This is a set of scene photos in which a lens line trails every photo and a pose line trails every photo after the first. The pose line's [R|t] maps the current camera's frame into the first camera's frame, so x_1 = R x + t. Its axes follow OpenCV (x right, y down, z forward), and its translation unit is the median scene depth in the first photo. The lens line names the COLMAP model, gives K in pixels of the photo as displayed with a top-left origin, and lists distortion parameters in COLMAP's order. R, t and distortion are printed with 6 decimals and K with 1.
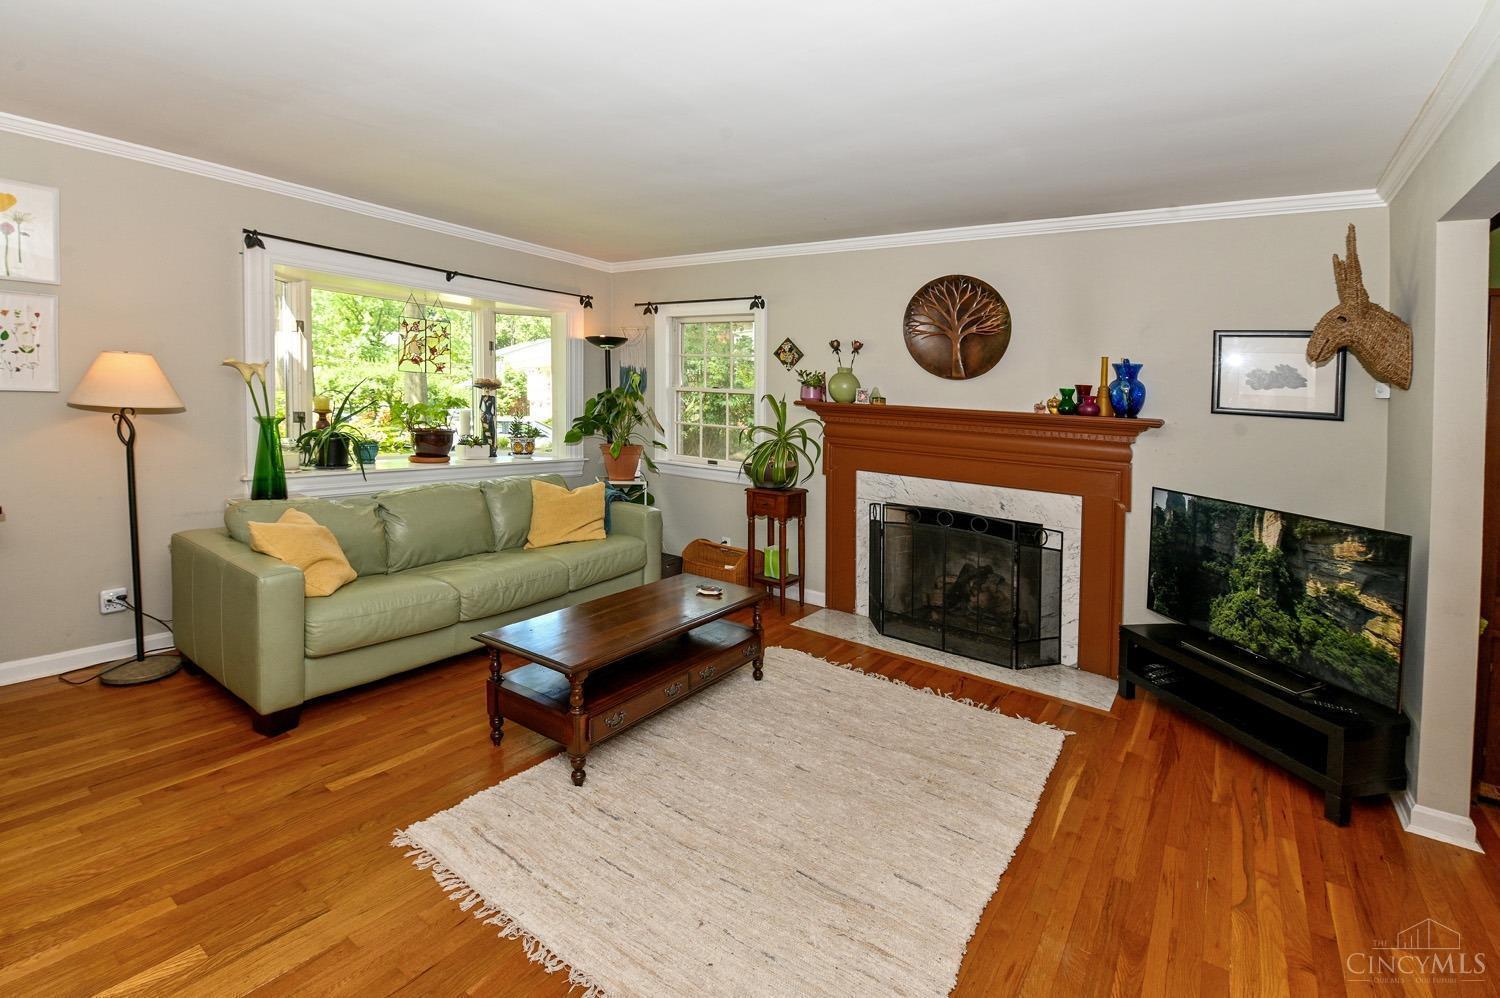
lens RADIAL K [[674.0, 0, 746.7], [0, 674.0, 400.2], [0, 0, 1]] dist [-0.009476, -0.000406]
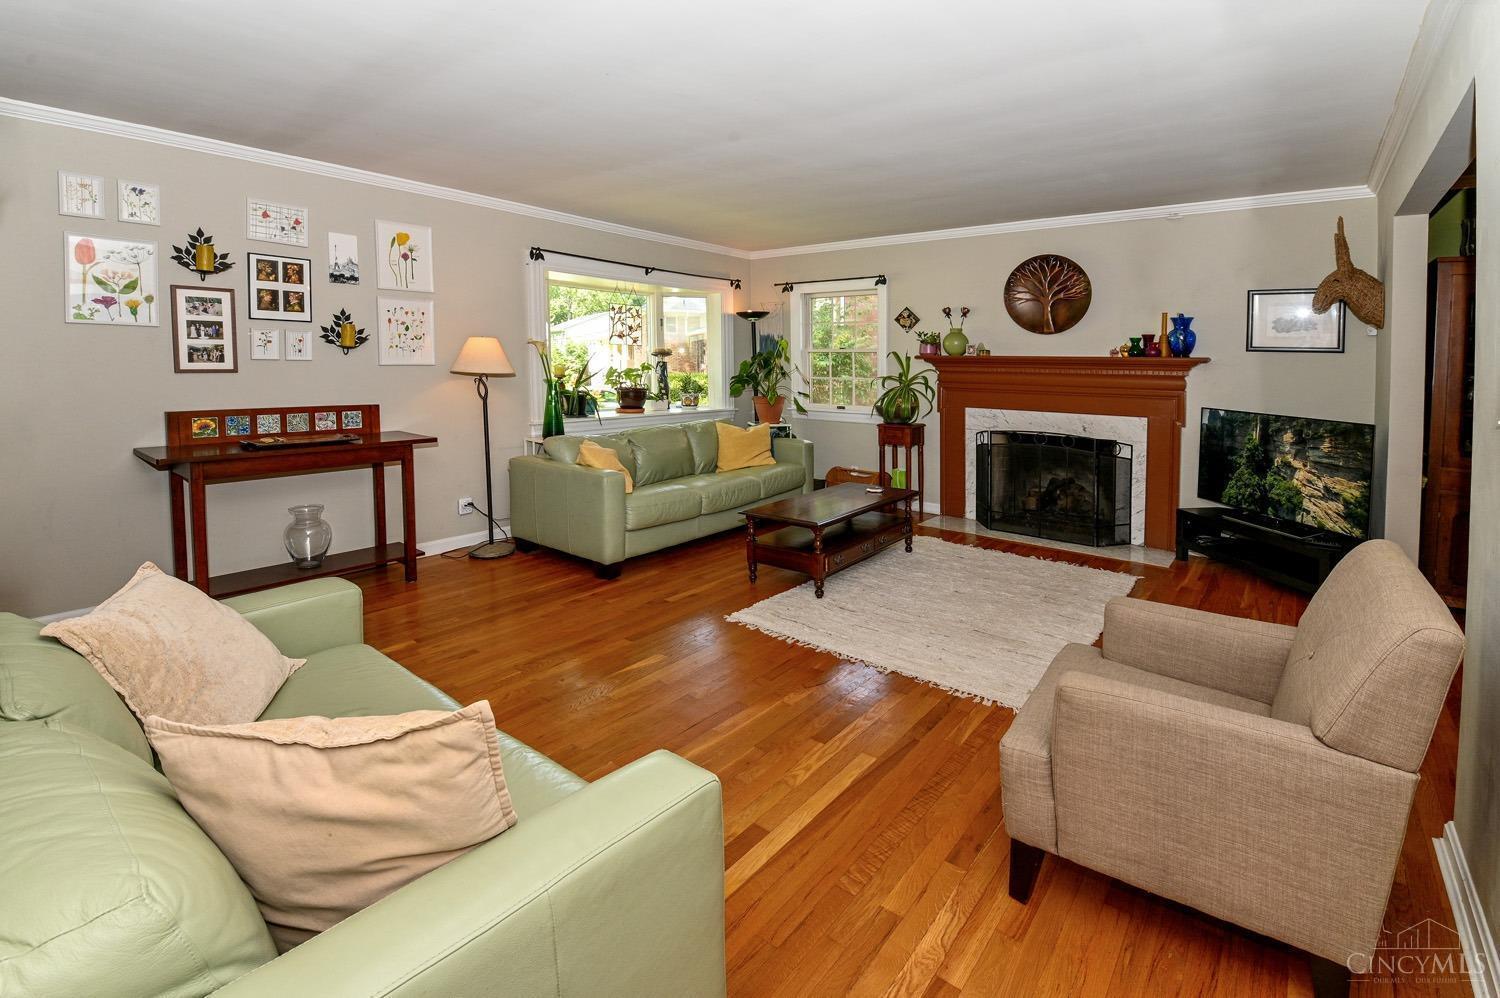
lens RADIAL K [[664.4, 0, 744.9], [0, 664.4, 401.5], [0, 0, 1]] dist [0.001945, -0.009006]
pose [[0.996628, -0.031257, -0.075863, -0.168914], [0.035260, 0.998024, 0.052017, 0.011476], [0.074087, -0.054517, 0.995761, -0.318355]]
